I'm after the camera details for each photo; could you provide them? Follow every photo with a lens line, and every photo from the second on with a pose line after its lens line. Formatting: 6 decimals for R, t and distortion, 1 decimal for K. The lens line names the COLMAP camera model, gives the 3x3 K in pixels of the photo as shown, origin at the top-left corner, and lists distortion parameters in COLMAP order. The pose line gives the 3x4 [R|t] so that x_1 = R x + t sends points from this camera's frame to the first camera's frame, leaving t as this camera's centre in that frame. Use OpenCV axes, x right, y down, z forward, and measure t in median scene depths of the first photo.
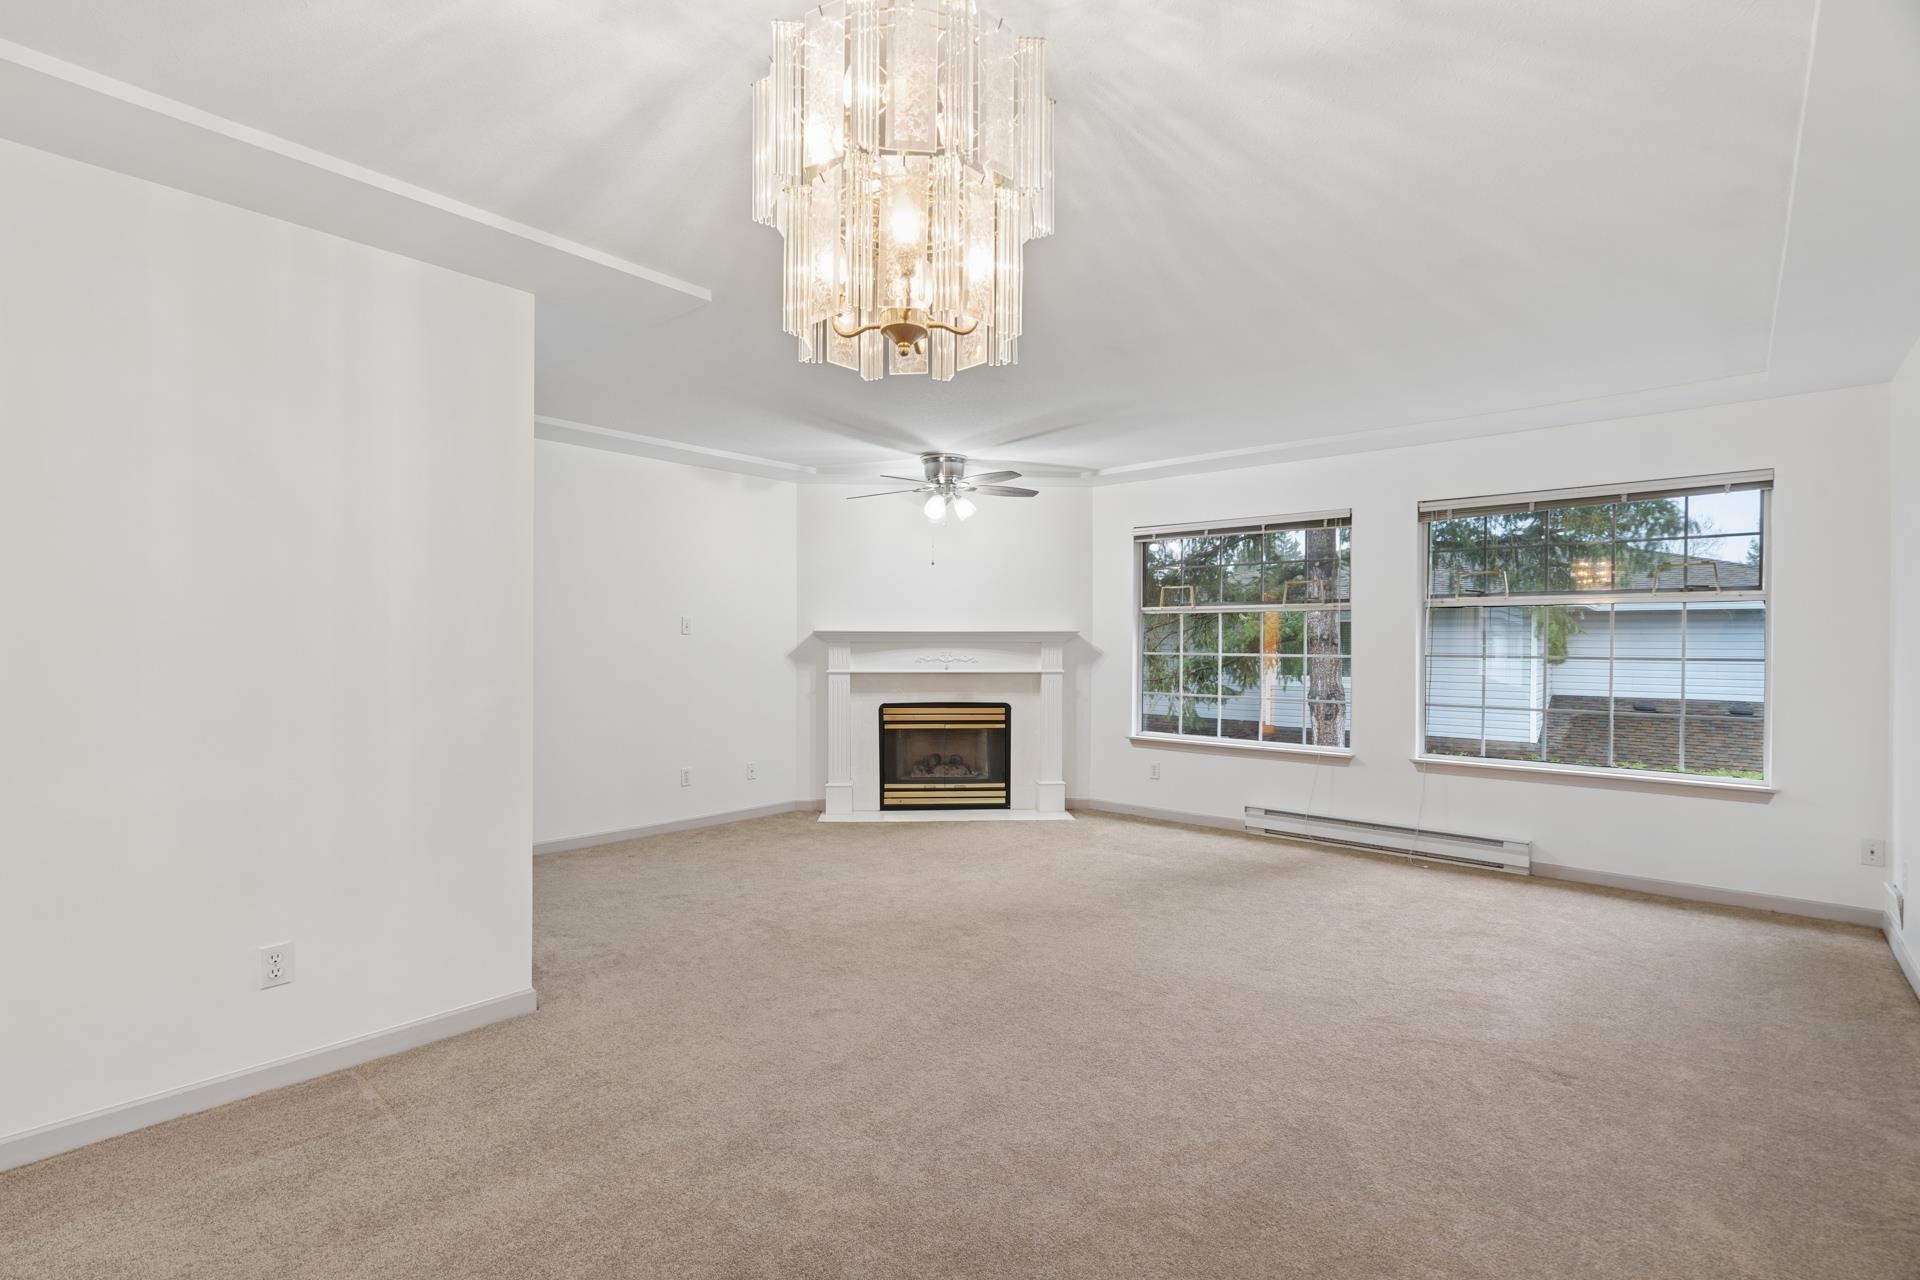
lens RADIAL K [[897.0, 0, 945.0], [0, 897.0, 644.9], [0, 0, 1]] dist [-0.006203, 0.003102]
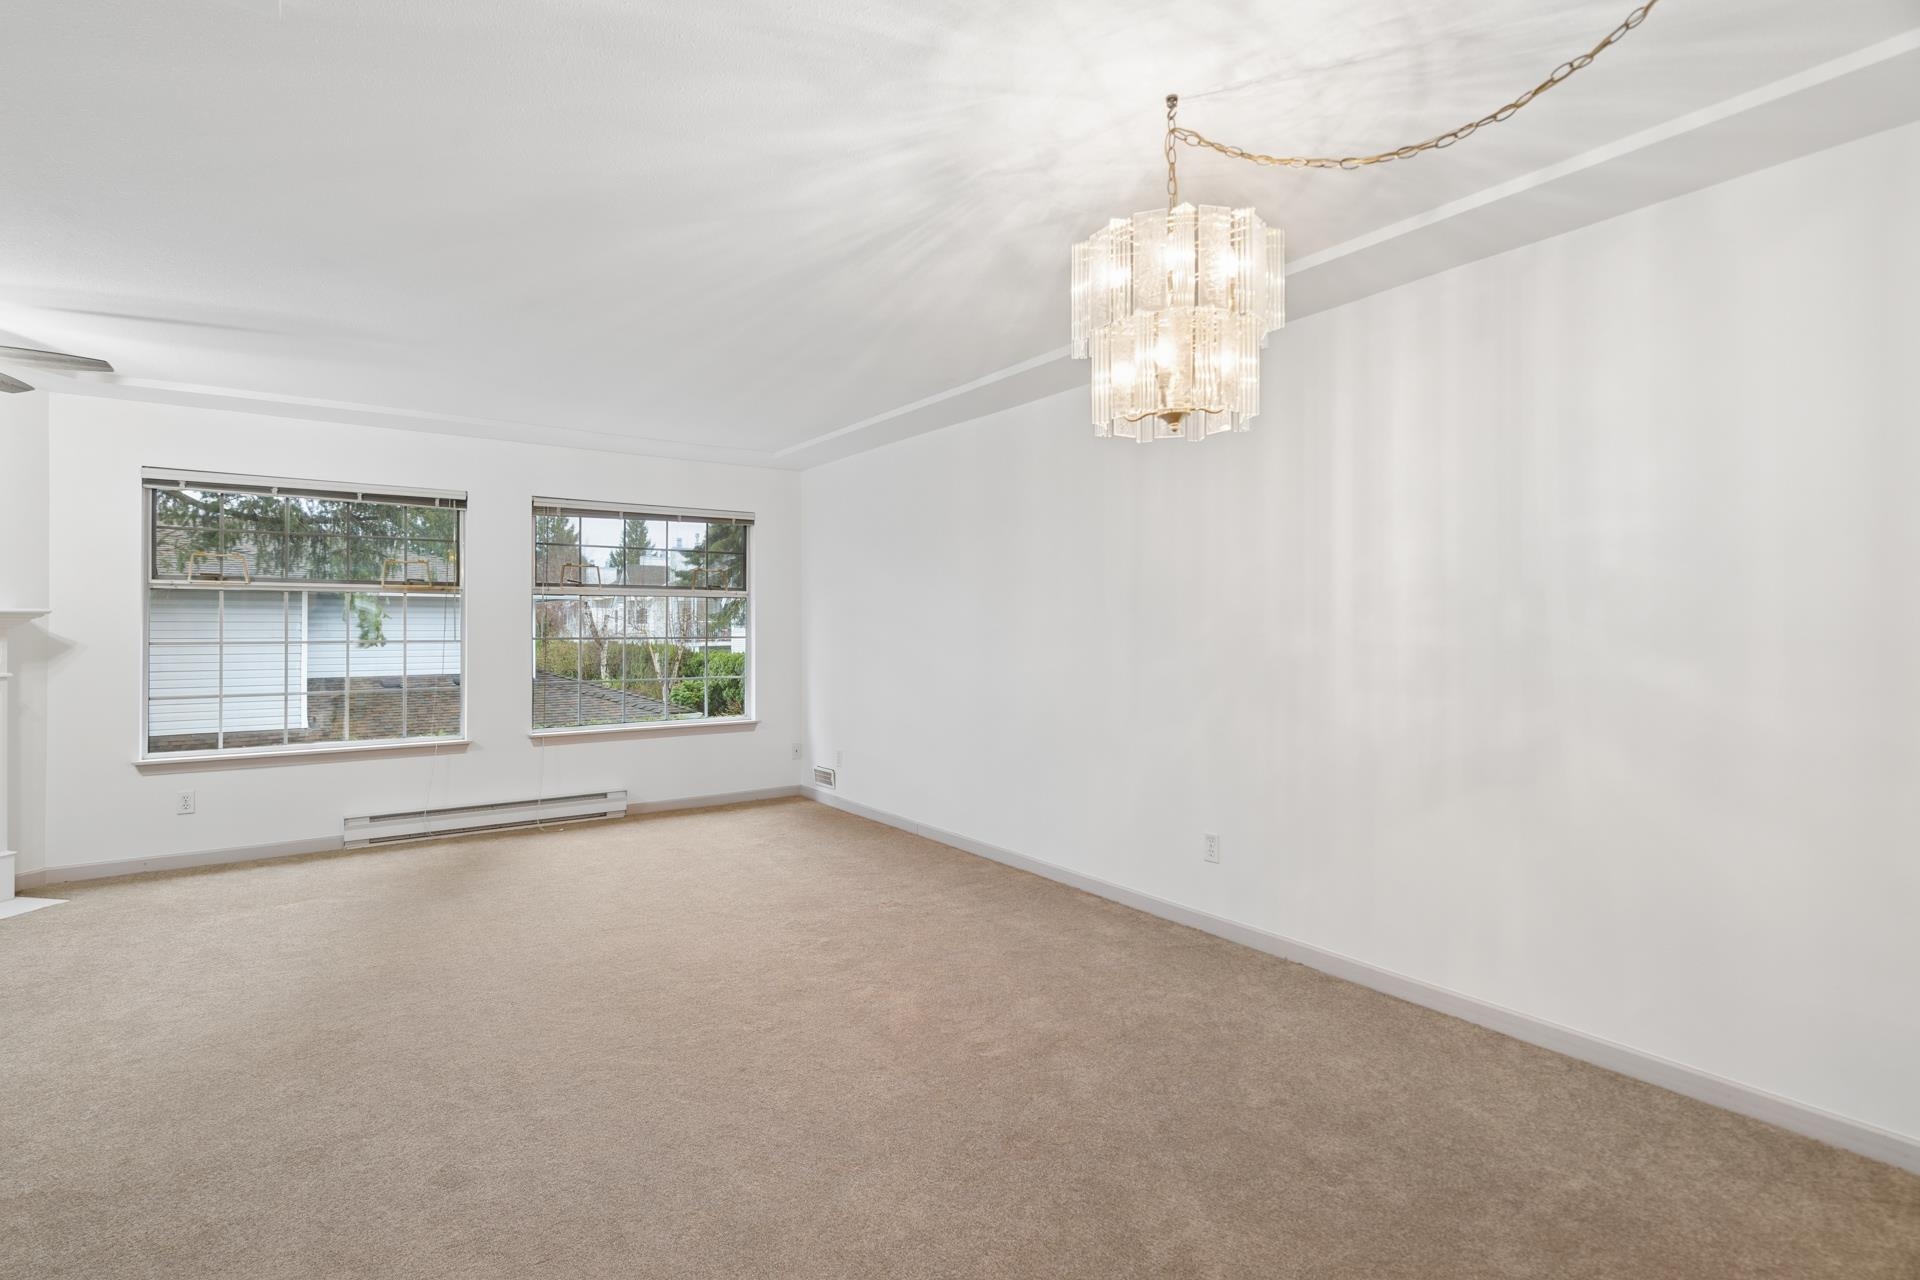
lens RADIAL K [[897.0, 0, 932.4], [0, 897.0, 624.3], [0, 0, 1]] dist [-0.006203, 0.003102]
pose [[0.231304, -0.002177, 0.972879, -0.329909], [0.005665, 0.999984, 0.000890, -0.002923], [-0.972865, 0.005306, 0.231313, 0.228618]]
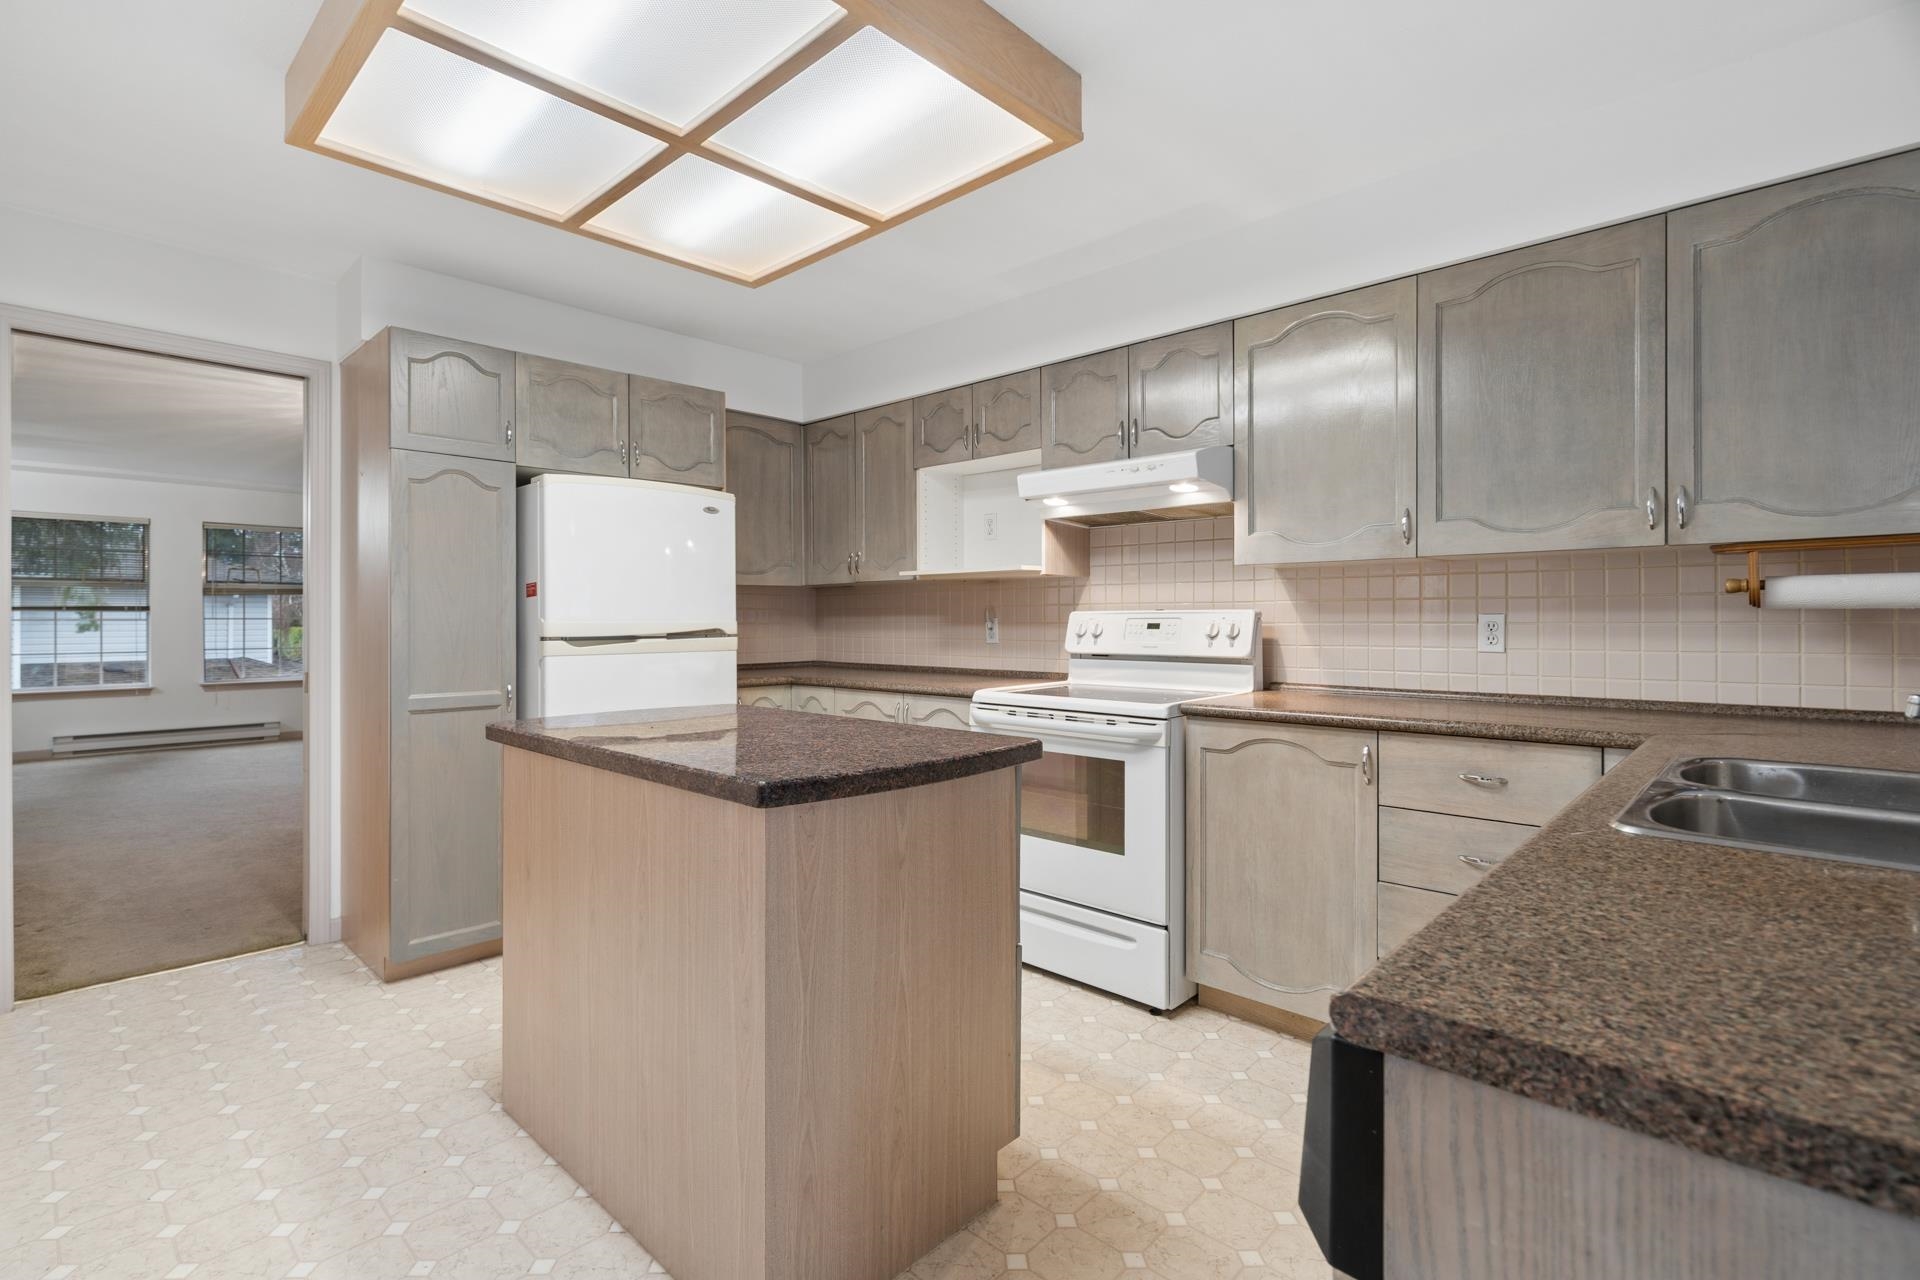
lens RADIAL K [[897.0, 0, 934.6], [0, 897.0, 618.9], [0, 0, 1]] dist [-0.006203, 0.003102]
pose [[0.044721, -0.005801, 0.998983, -0.803930], [0.007546, 0.999957, 0.005469, 0.011203], [-0.998971, 0.007293, 0.044762, -0.293811]]
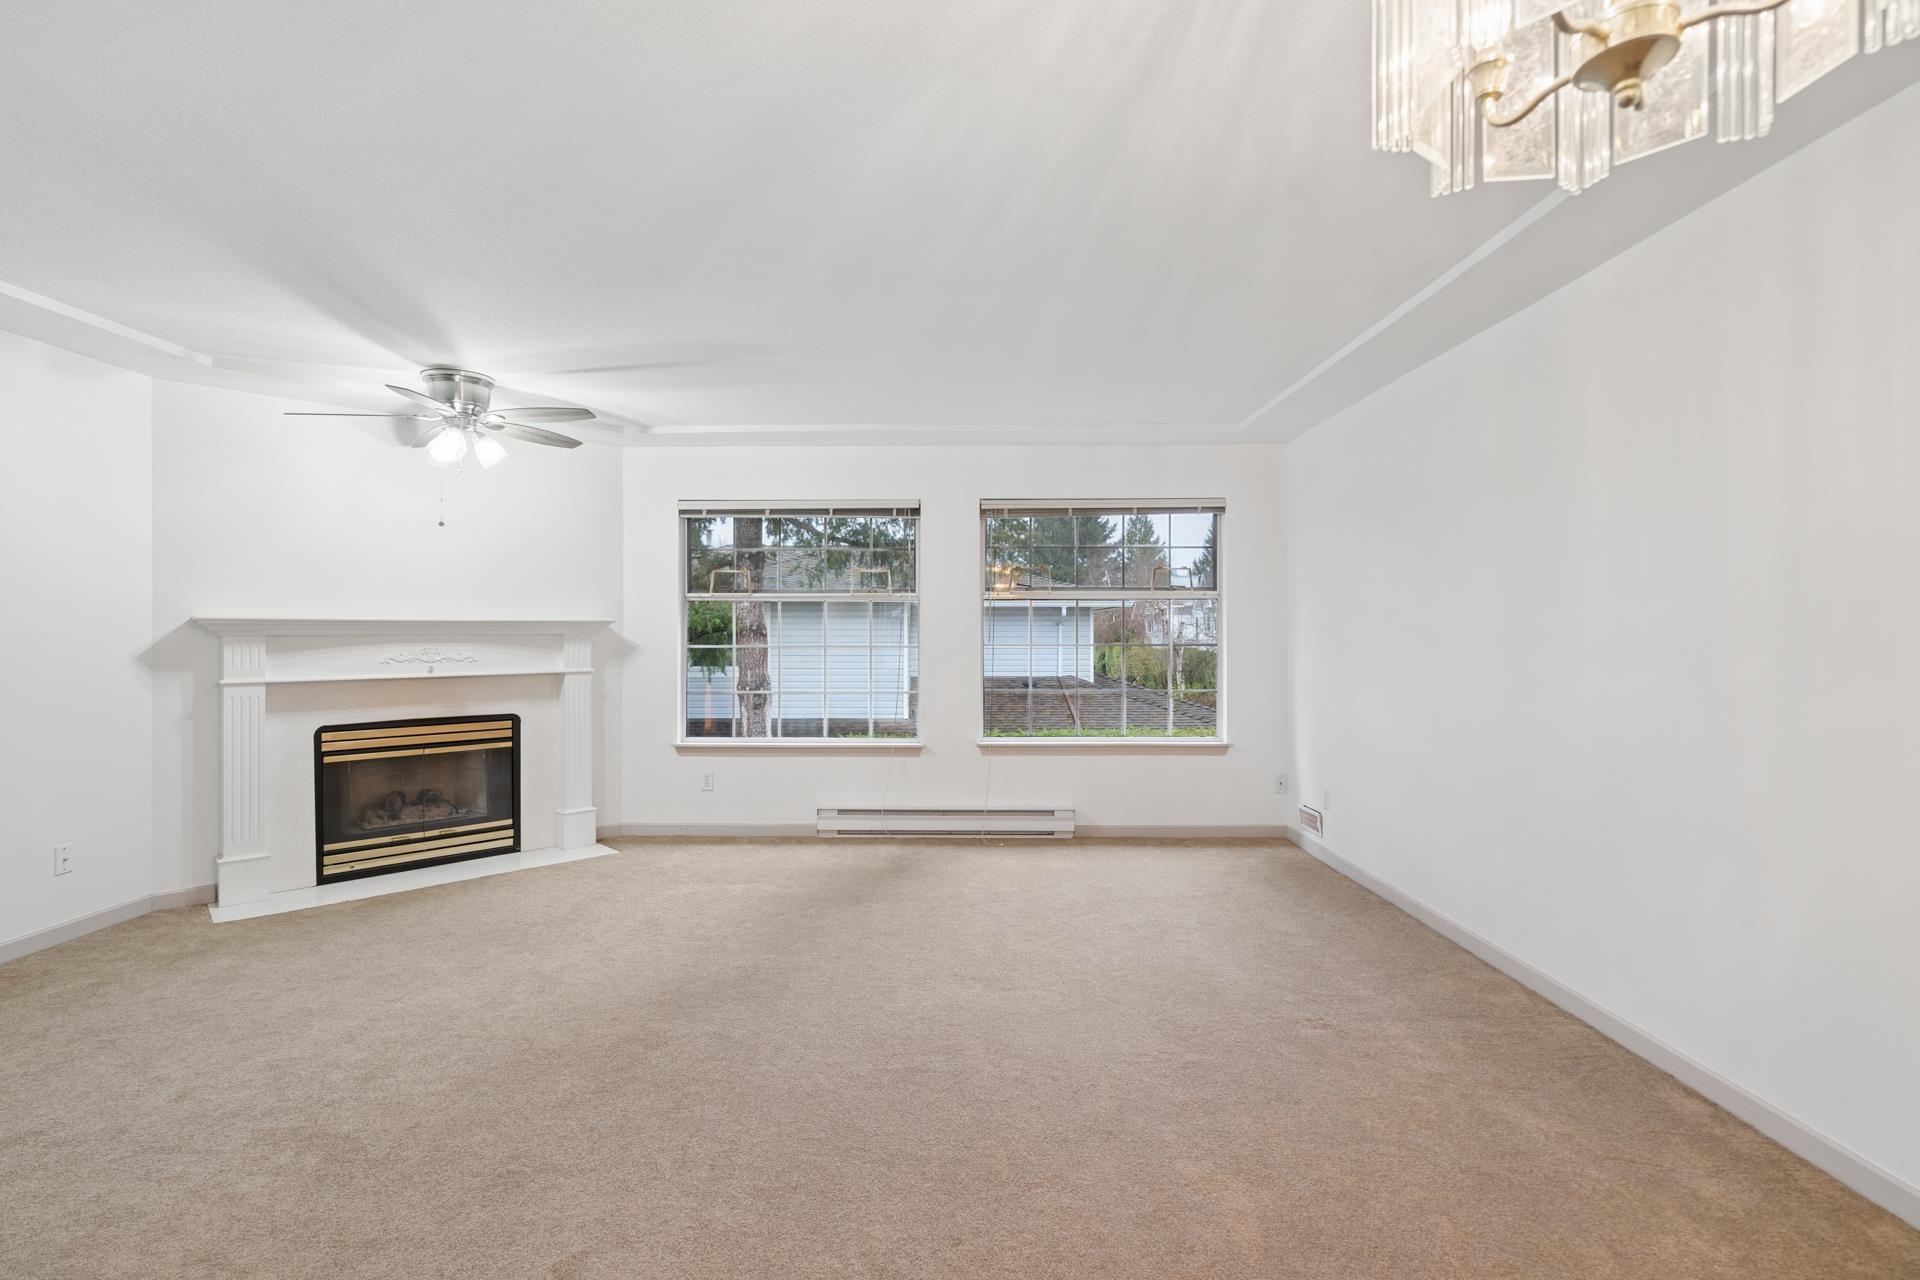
lens RADIAL K [[897.0, 0, 948.8], [0, 897.0, 631.4], [0, 0, 1]] dist [-0.006203, 0.003102]
pose [[0.755737, -0.003152, 0.654868, -0.154705], [0.006803, 0.999972, -0.003038, -0.000765], [-0.654840, 0.006751, 0.755737, 0.183110]]
